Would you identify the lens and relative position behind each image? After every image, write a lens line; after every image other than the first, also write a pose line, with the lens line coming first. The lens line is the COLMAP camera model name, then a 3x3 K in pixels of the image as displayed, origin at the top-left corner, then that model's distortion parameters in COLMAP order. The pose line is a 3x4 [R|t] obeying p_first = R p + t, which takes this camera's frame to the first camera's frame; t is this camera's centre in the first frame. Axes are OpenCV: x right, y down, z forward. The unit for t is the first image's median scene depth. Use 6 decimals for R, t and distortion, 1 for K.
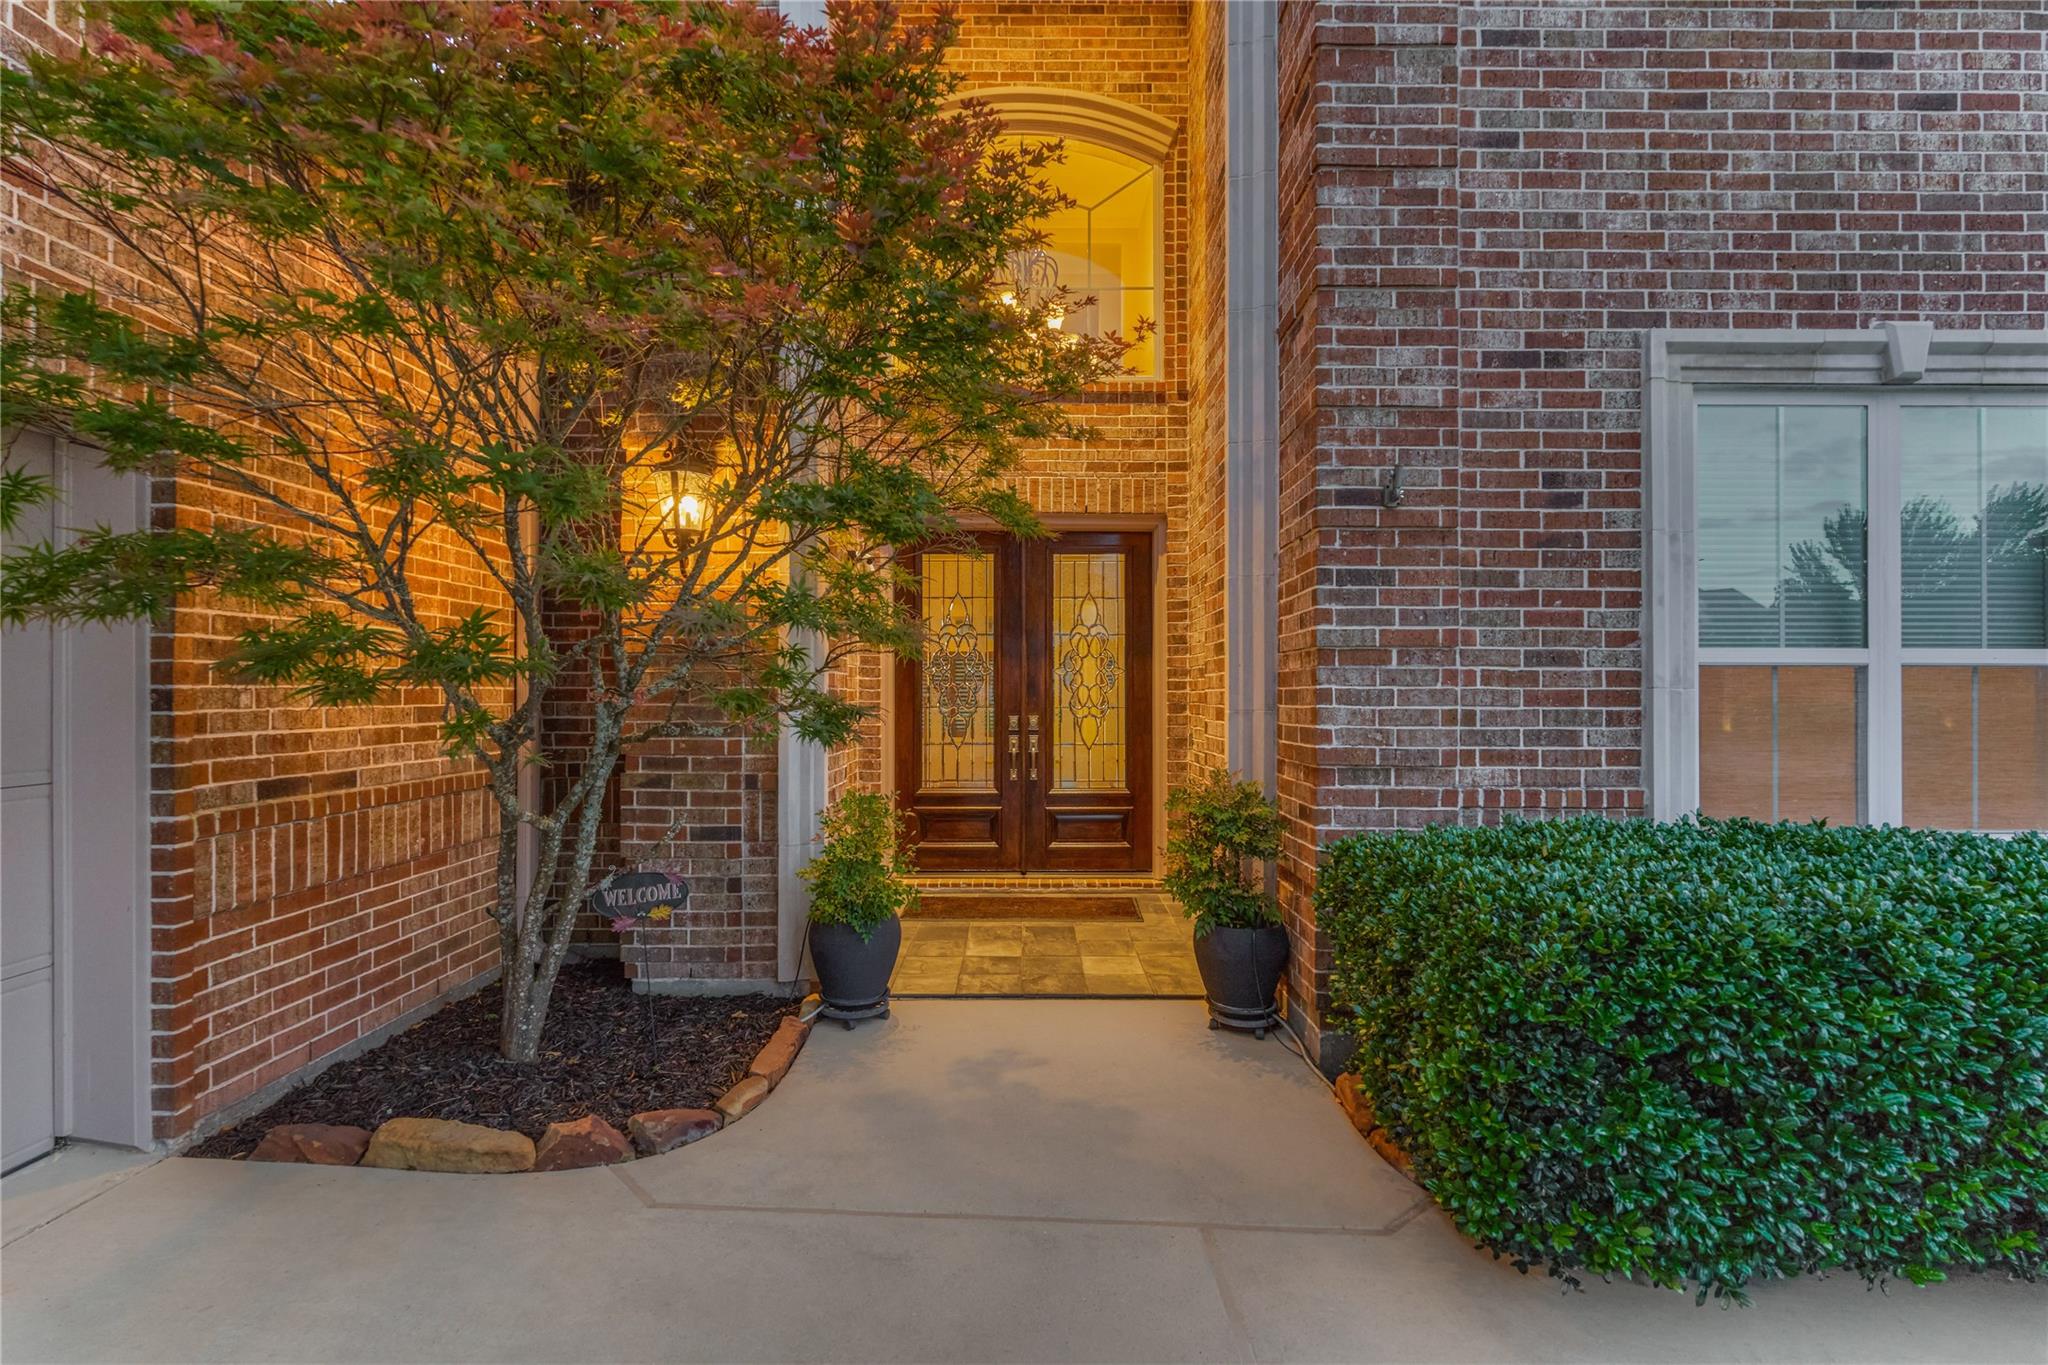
lens RADIAL K [[952.2, 0, 1026.8], [0, 952.2, 691.7], [0, 0, 1]] dist [-0.006932, -0.000498]
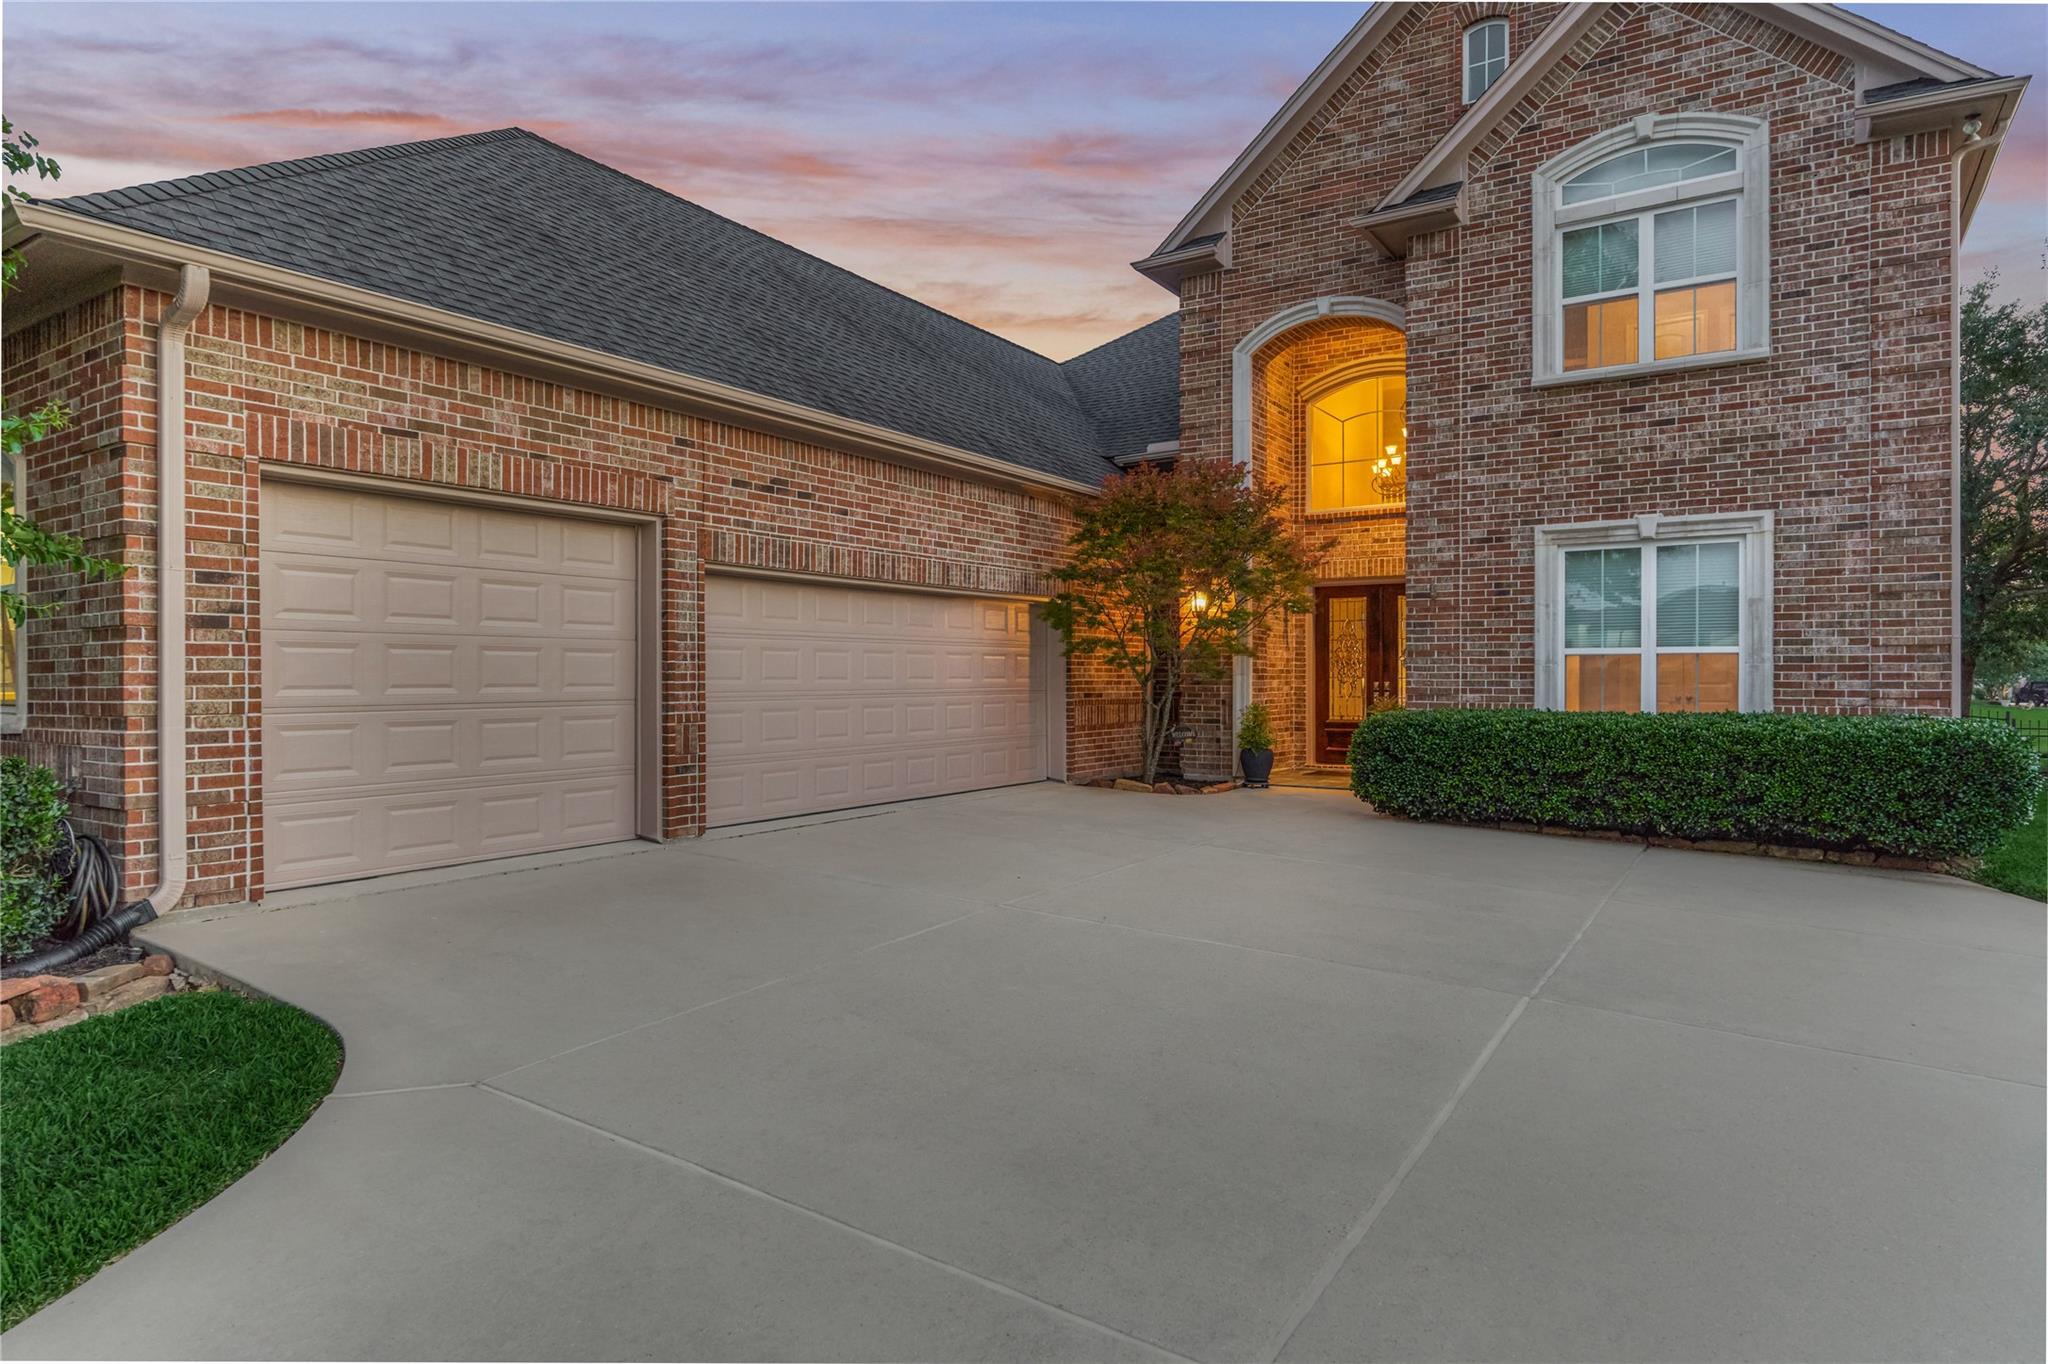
lens RADIAL K [[1151.4, 0, 1025.8], [0, 1151.4, 682.0], [0, 0, 1]] dist [0.000165, 0.000767]
pose [[0.834015, 0.000143, -0.551742, 1.223382], [0.001541, 0.999995, 0.002588, 0.033704], [0.551740, -0.003009, 0.834011, -2.381185]]
